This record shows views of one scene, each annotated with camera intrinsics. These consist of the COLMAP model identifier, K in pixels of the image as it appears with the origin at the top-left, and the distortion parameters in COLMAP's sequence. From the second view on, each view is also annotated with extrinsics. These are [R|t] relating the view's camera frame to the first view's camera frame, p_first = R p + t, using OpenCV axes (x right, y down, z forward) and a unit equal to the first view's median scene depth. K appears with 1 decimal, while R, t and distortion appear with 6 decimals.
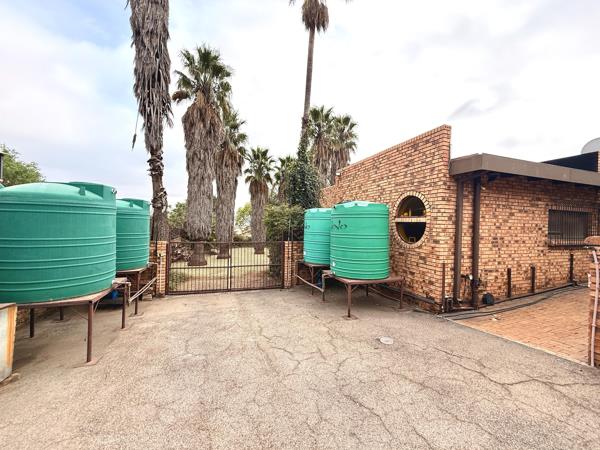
lens RADIAL K [[241.7, 0, 300.0], [0, 241.7, 225.0], [0, 0, 1]] dist [-0.000737, -0.000141]
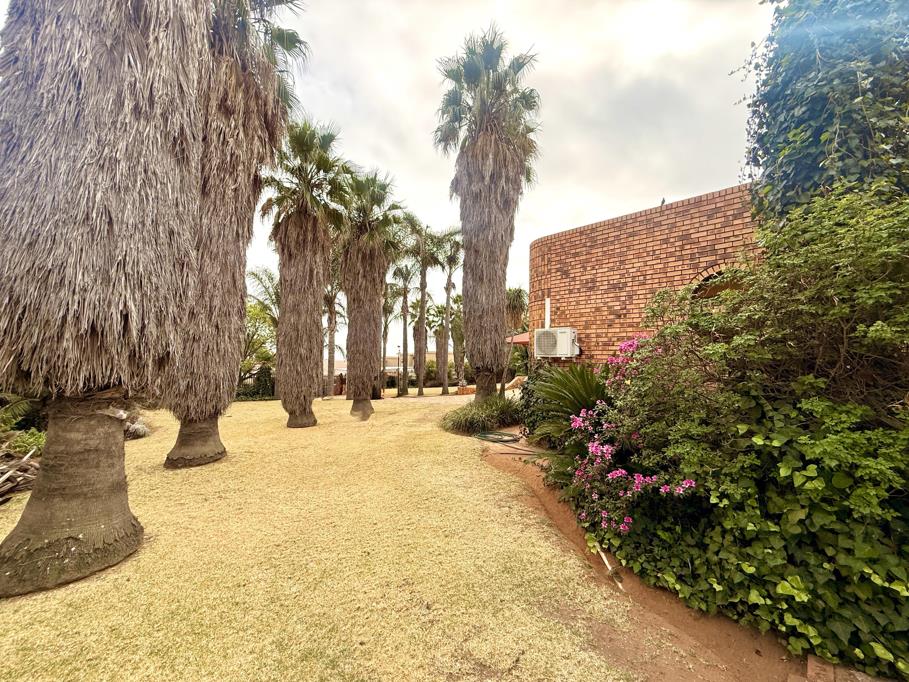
lens RADIAL K [[366.1, 0, 454.5], [0, 366.1, 341.0], [0, 0, 1]] dist [-0.000737, -0.000141]
pose [[0.912731, 0.012384, 0.408374, -0.193013], [0.005288, 0.999099, -0.042117, 0.023036], [-0.408527, 0.040601, 0.911843, 0.441484]]
